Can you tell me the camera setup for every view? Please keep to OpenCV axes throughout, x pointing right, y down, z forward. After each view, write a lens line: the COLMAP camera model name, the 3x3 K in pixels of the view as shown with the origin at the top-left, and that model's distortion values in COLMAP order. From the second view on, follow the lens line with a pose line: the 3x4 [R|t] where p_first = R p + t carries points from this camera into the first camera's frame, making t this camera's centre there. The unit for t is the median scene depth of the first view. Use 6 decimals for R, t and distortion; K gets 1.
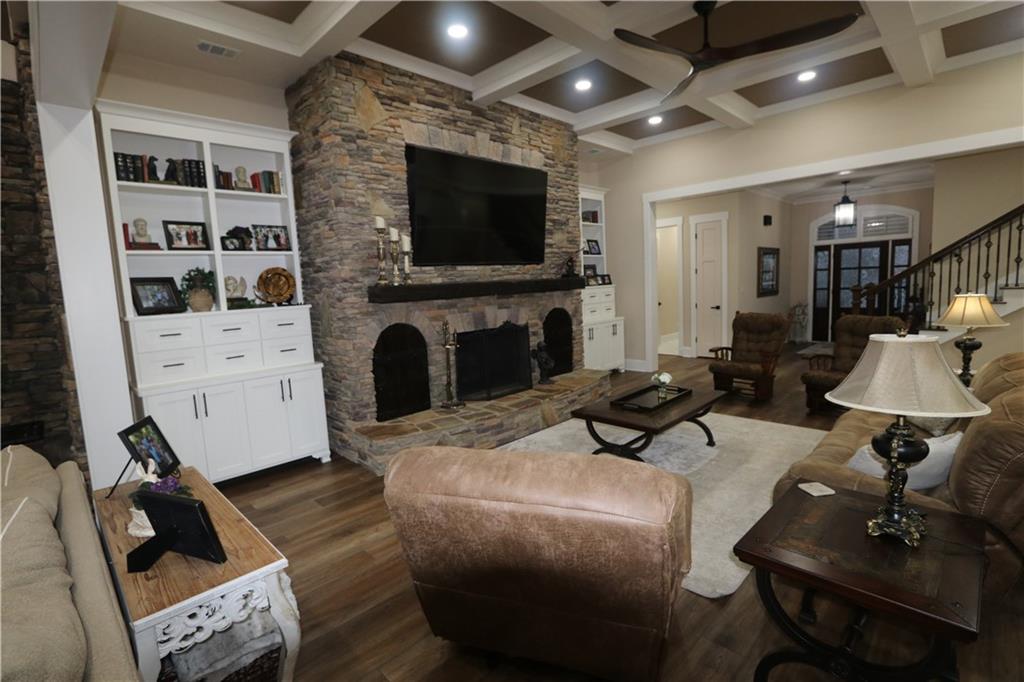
lens RADIAL K [[472.9, 0, 499.9], [0, 472.9, 336.0], [0, 0, 1]] dist [-0.019795, 0.000784]
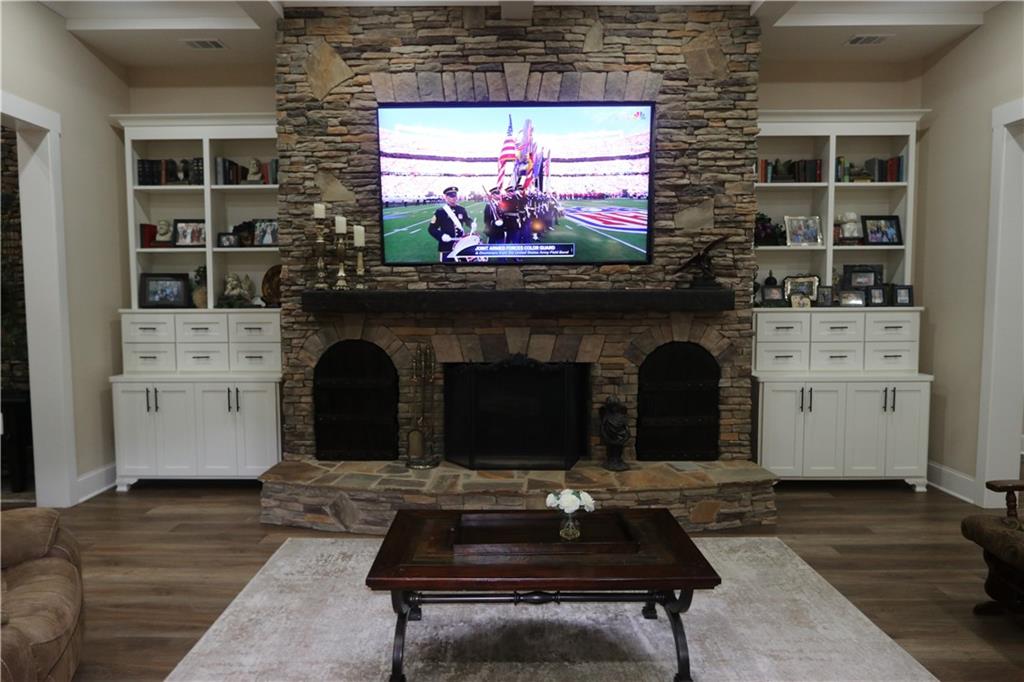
lens RADIAL K [[639.4, 0, 497.2], [0, 639.4, 341.7], [0, 0, 1]] dist [-0.010042, -0.000587]
pose [[0.707758, 0.096610, -0.699818, 0.638255], [-0.109325, 0.993650, 0.026607, -0.072160], [0.697944, 0.057676, 0.713826, 0.393597]]
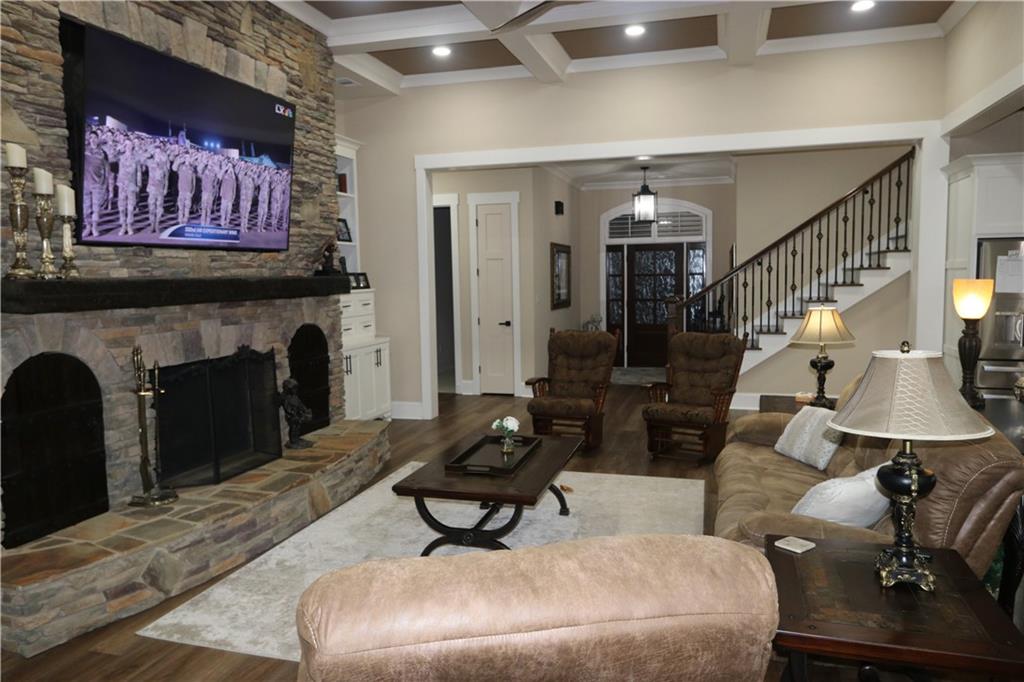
lens RADIAL K [[730.6, 0, 497.0], [0, 730.6, 342.9], [0, 0, 1]] dist [-0.009545, 0.010119]
pose [[0.876521, -0.011923, 0.481215, -0.156643], [0.029165, 0.999172, -0.028368, -0.000009], [-0.480479, 0.038900, 0.876143, 0.054377]]
